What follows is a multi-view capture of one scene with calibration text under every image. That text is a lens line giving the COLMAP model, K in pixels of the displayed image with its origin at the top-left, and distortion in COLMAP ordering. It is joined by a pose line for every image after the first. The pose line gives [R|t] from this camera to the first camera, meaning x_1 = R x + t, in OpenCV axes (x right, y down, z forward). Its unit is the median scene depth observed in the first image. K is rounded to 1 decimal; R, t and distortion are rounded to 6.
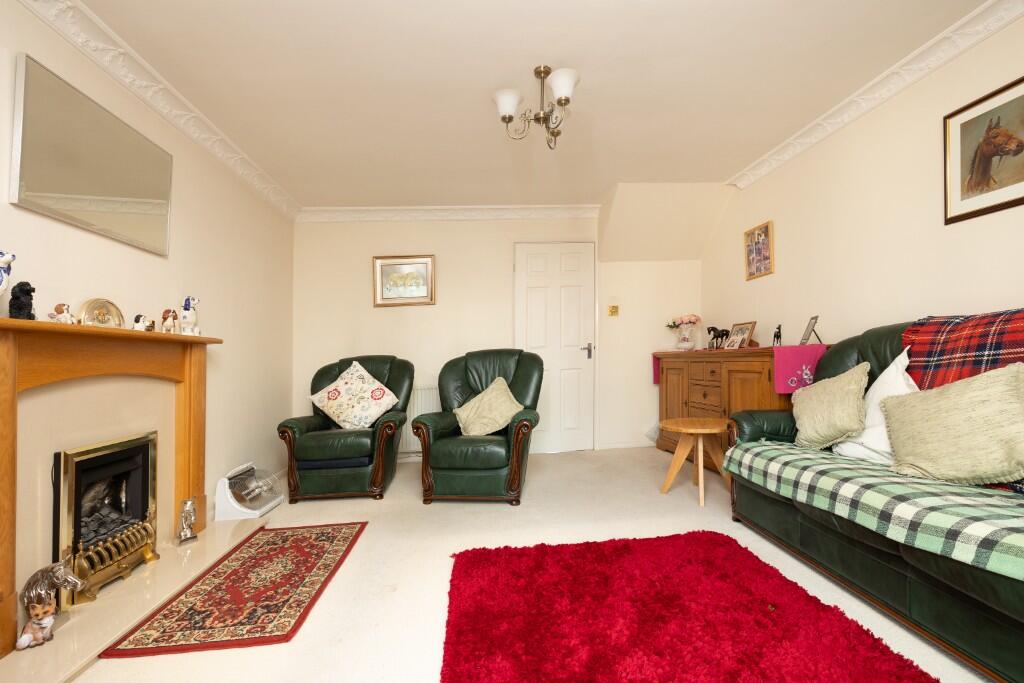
lens RADIAL K [[443.6, 0, 513.5], [0, 443.6, 349.5], [0, 0, 1]] dist [-0.002168, 0.000044]
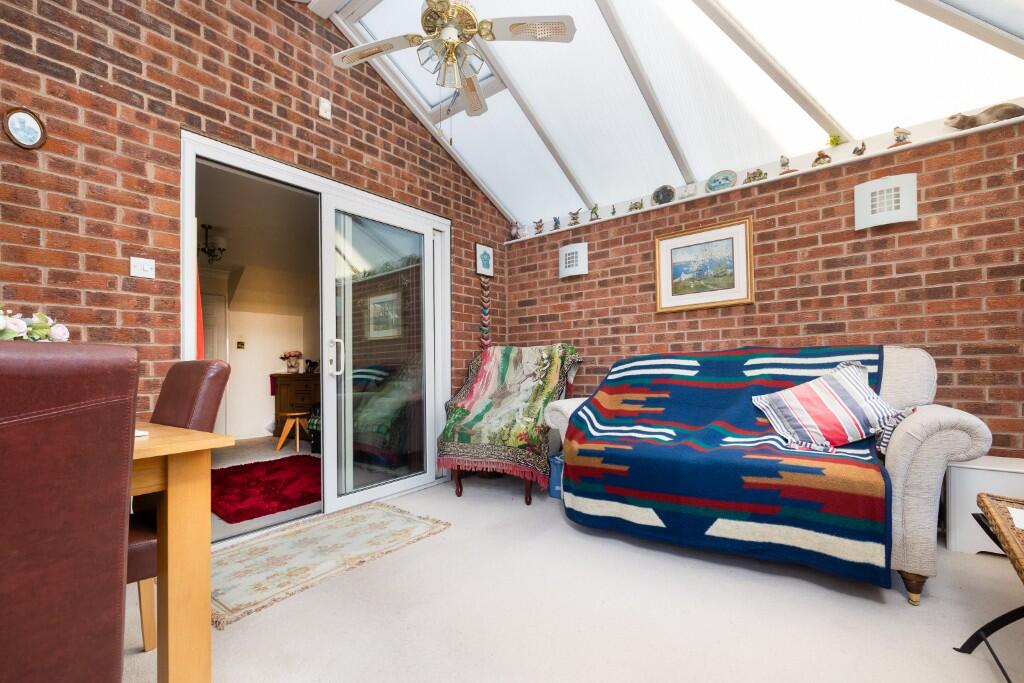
lens RADIAL K [[443.6, 0, 515.1], [0, 443.6, 350.8], [0, 0, 1]] dist [-0.002168, 0.000044]
pose [[0.685891, 0.005395, 0.727684, -0.256873], [0.015880, 0.999623, -0.022379, -0.034003], [-0.727531, 0.026905, 0.685547, -0.773291]]
